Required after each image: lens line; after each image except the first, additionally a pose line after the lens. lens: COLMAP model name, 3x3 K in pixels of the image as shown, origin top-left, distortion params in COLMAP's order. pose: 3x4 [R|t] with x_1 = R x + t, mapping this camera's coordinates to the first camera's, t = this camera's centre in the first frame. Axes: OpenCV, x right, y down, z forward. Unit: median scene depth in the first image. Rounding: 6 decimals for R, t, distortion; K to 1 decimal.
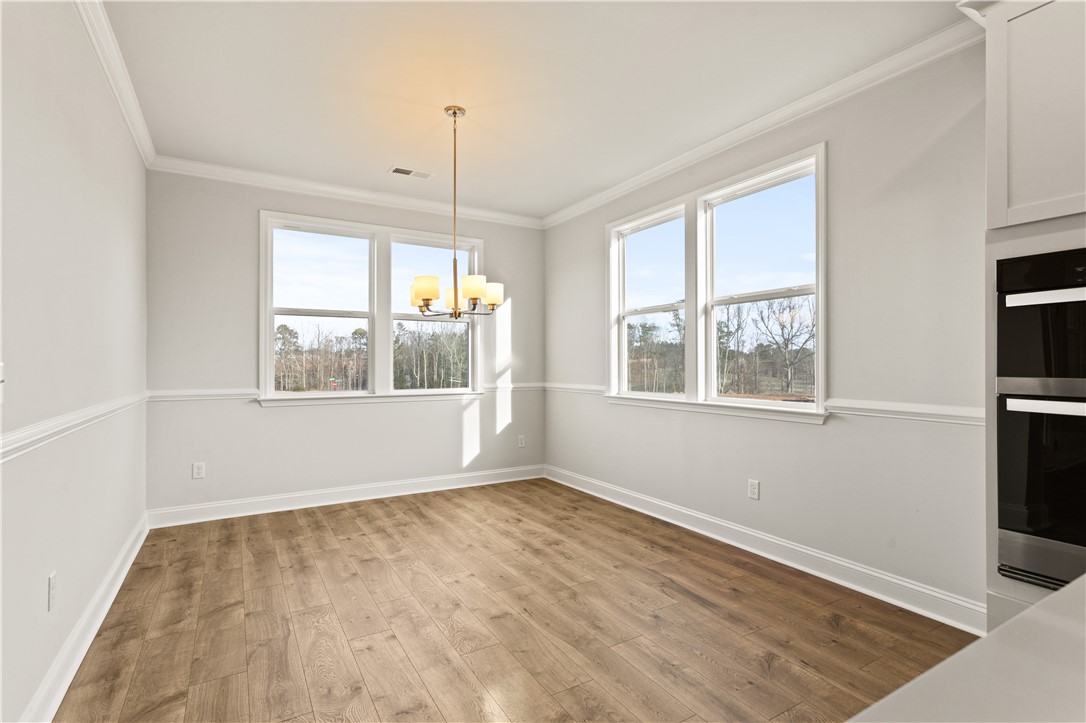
lens RADIAL K [[514.9, 0, 542.0], [0, 514.9, 366.1], [0, 0, 1]] dist [0.008499, 0.001606]
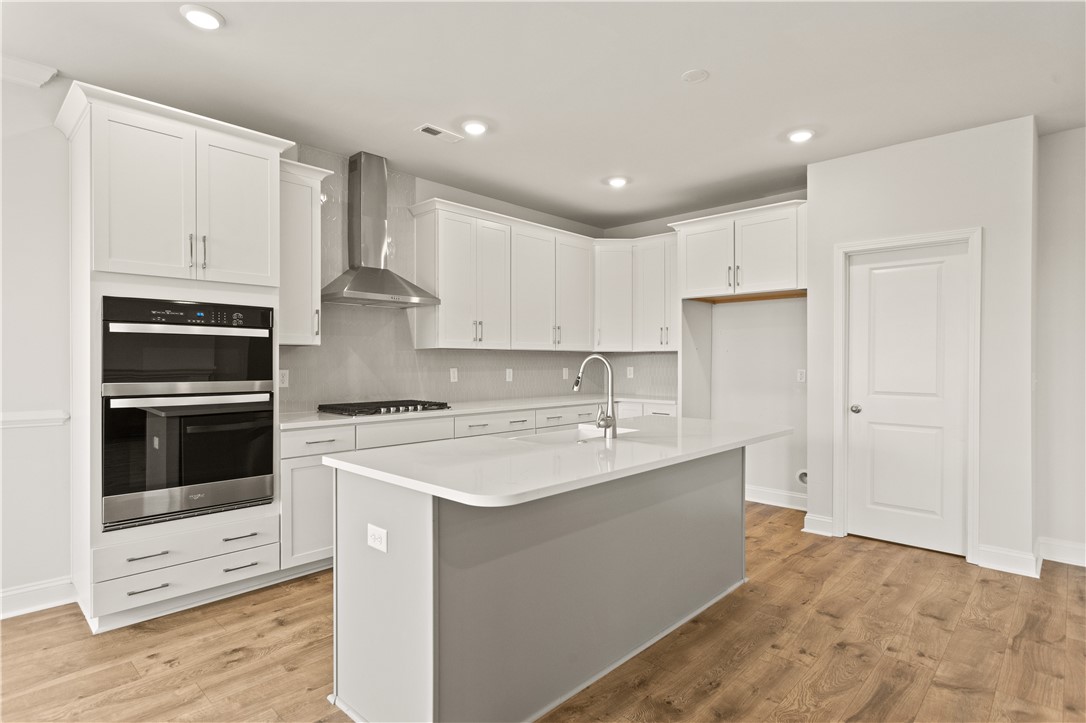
lens RADIAL K [[561.6, 0, 537.0], [0, 561.6, 362.4], [0, 0, 1]] dist [-0.006757, -0.000129]
pose [[-0.256594, -0.004206, 0.966510, -0.305168], [0.001305, 0.999988, 0.004699, -0.014785], [-0.966518, 0.002467, -0.256586, 0.111992]]
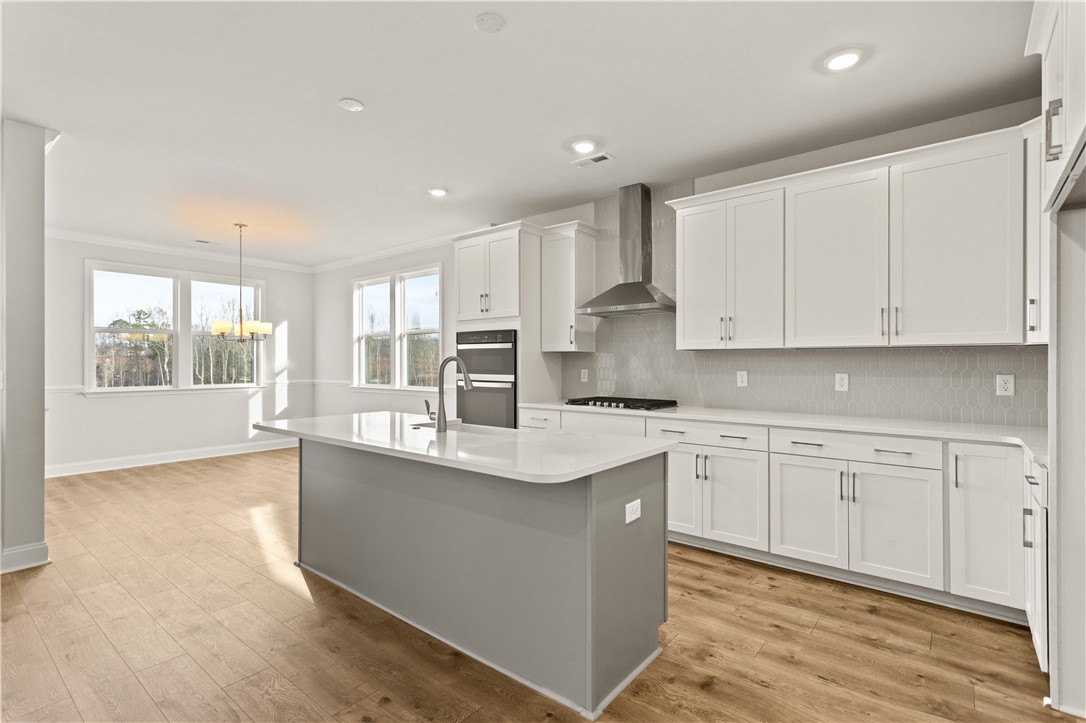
lens RADIAL K [[514.9, 0, 536.2], [0, 514.9, 363.1], [0, 0, 1]] dist [0.008499, 0.001606]
pose [[0.943172, 0.000279, 0.332304, 0.135940], [0.000770, 0.999995, -0.003025, -0.010163], [-0.332303, 0.003109, 0.943168, -0.691514]]
